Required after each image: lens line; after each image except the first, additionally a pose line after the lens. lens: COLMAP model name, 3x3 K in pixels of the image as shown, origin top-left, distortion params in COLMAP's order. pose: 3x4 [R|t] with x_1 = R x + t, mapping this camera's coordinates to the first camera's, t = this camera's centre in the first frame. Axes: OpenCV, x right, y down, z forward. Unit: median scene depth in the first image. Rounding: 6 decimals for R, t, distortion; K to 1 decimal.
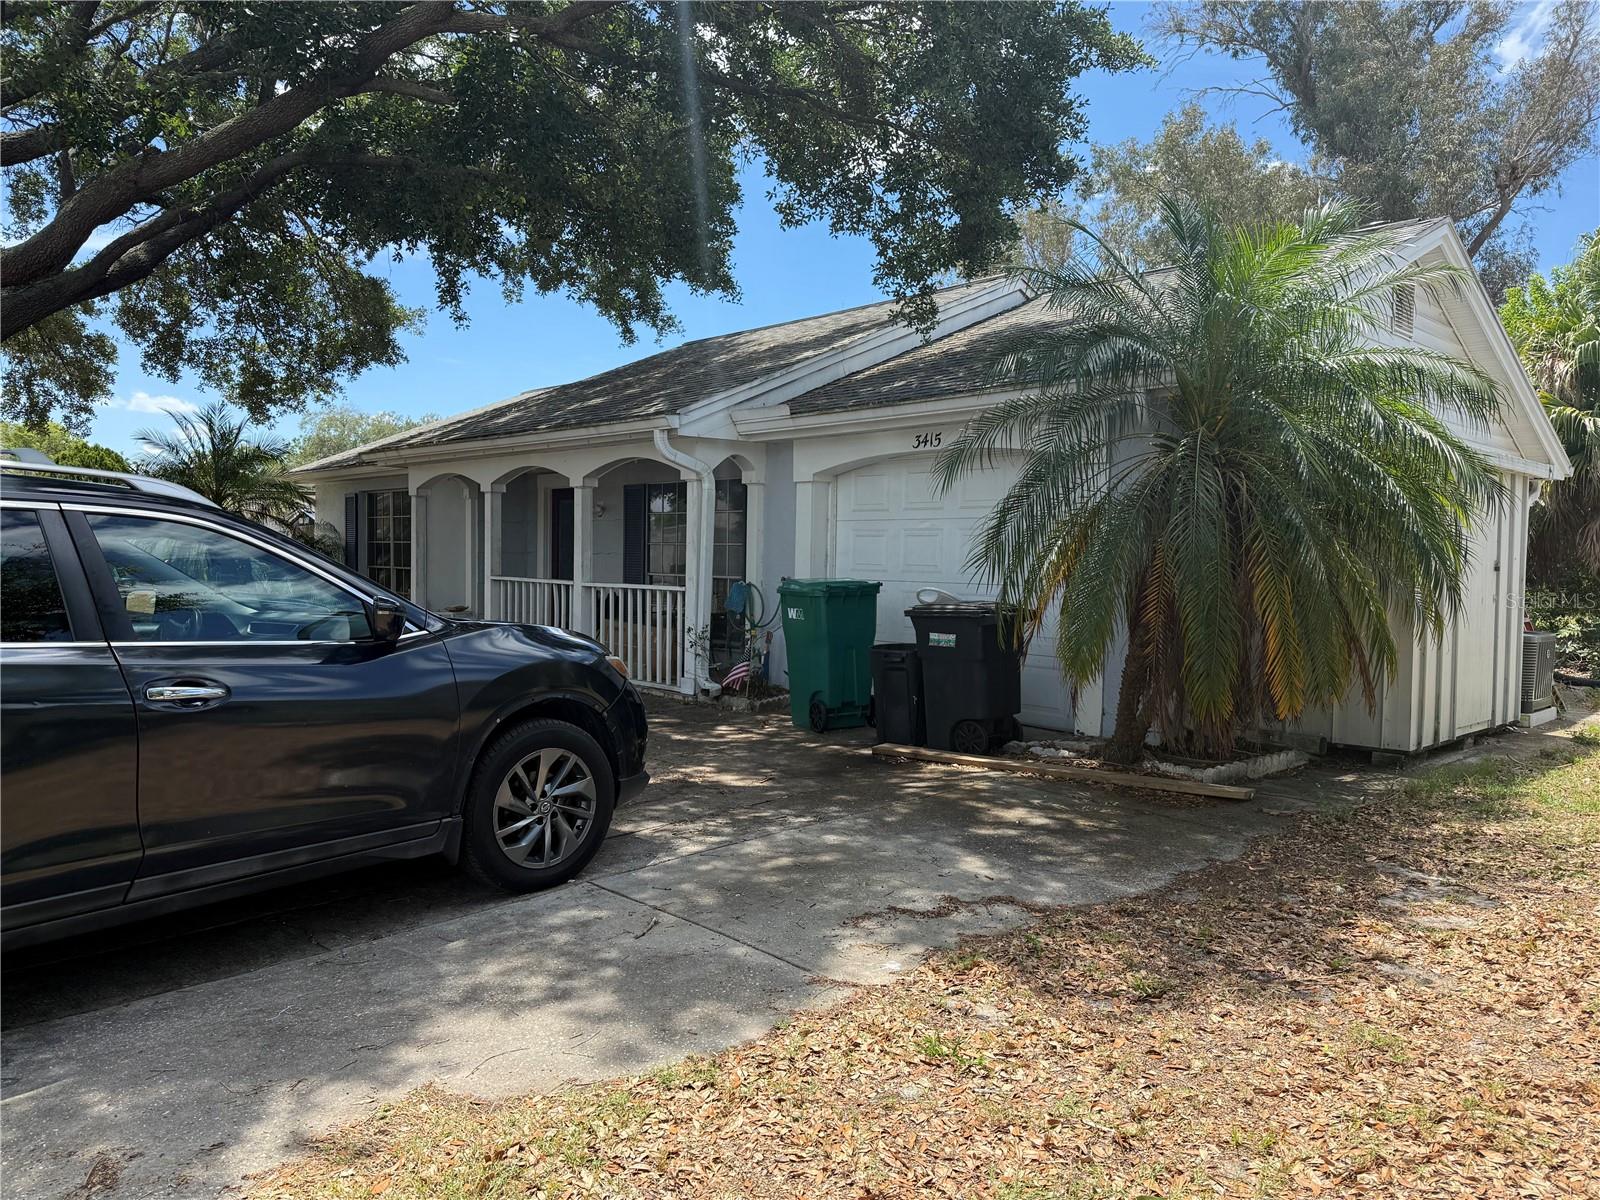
lens RADIAL K [[1120.5, 0, 794.9], [0, 1120.5, 607.7], [0, 0, 1]] dist [0.031940, -0.041672]
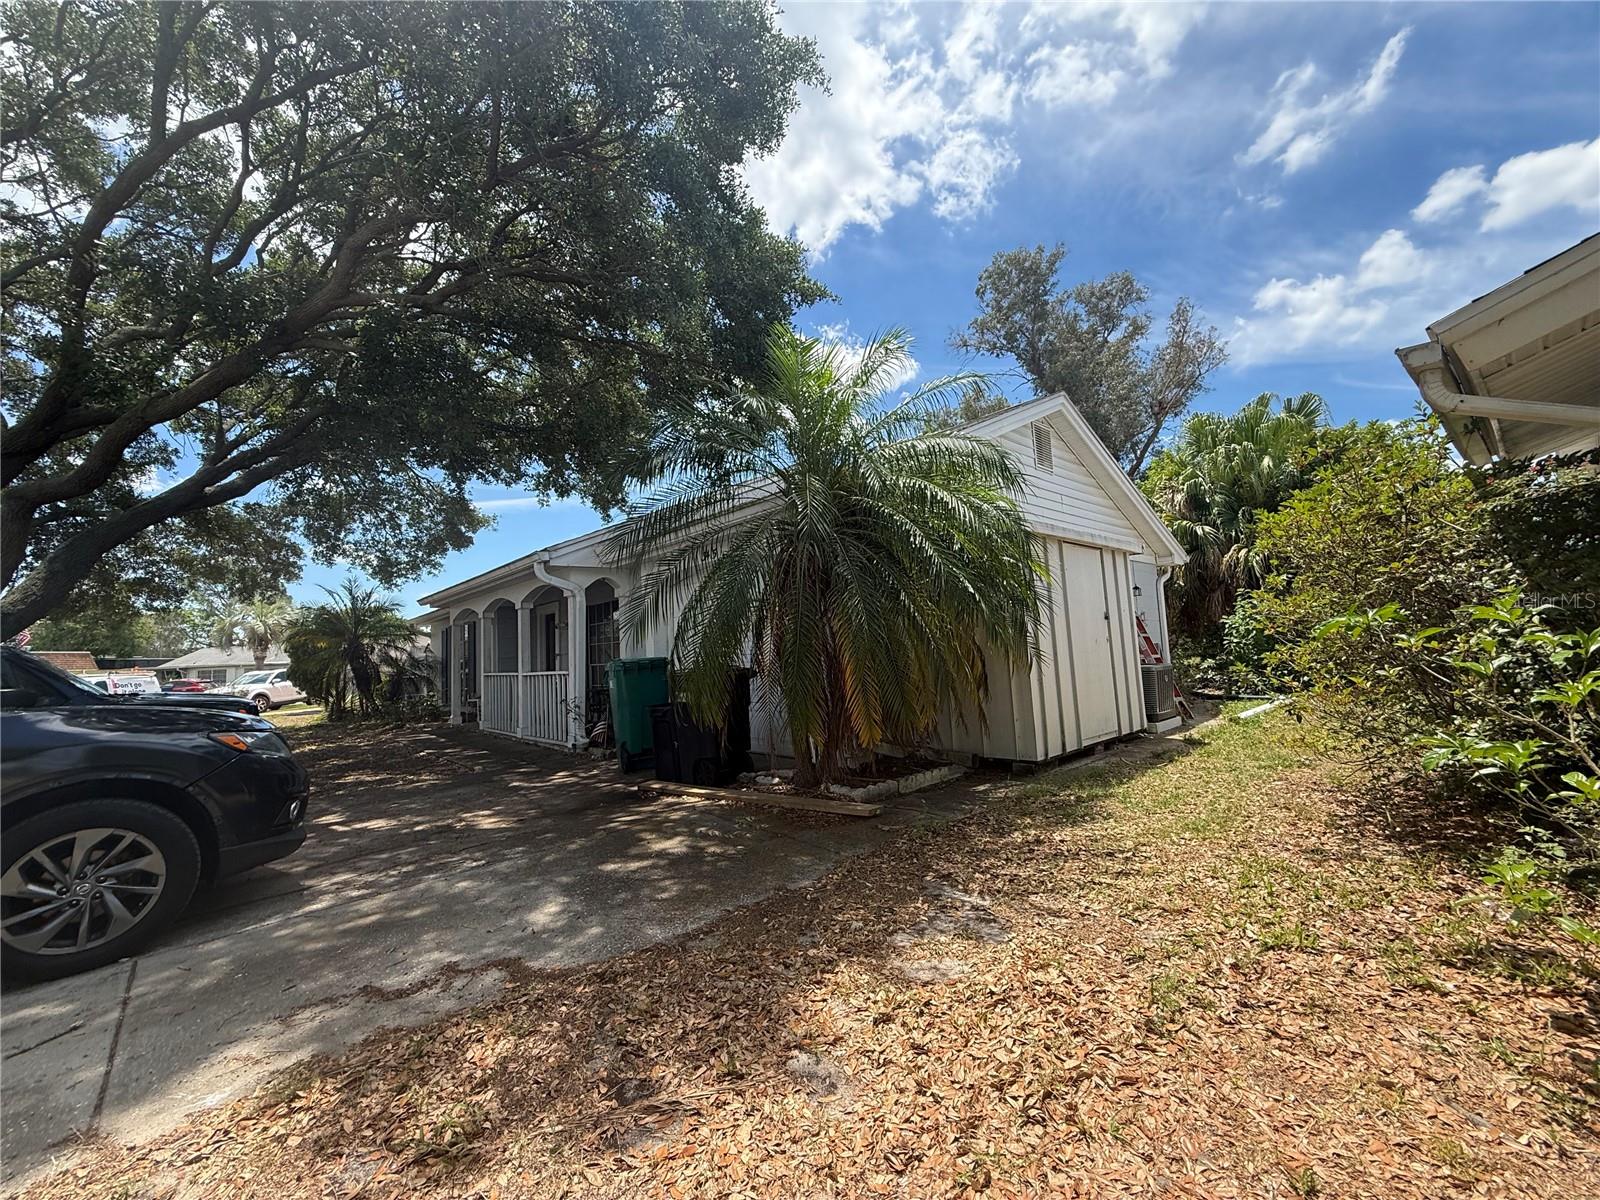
lens RADIAL K [[639.0, 0, 793.7], [0, 639.0, 597.8], [0, 0, 1]] dist [-0.001119, -0.000197]
pose [[0.997785, -0.066408, -0.003750, 0.224250], [0.065321, 0.988953, -0.133058, 0.017782], [0.012545, 0.132519, 0.991101, 0.201438]]
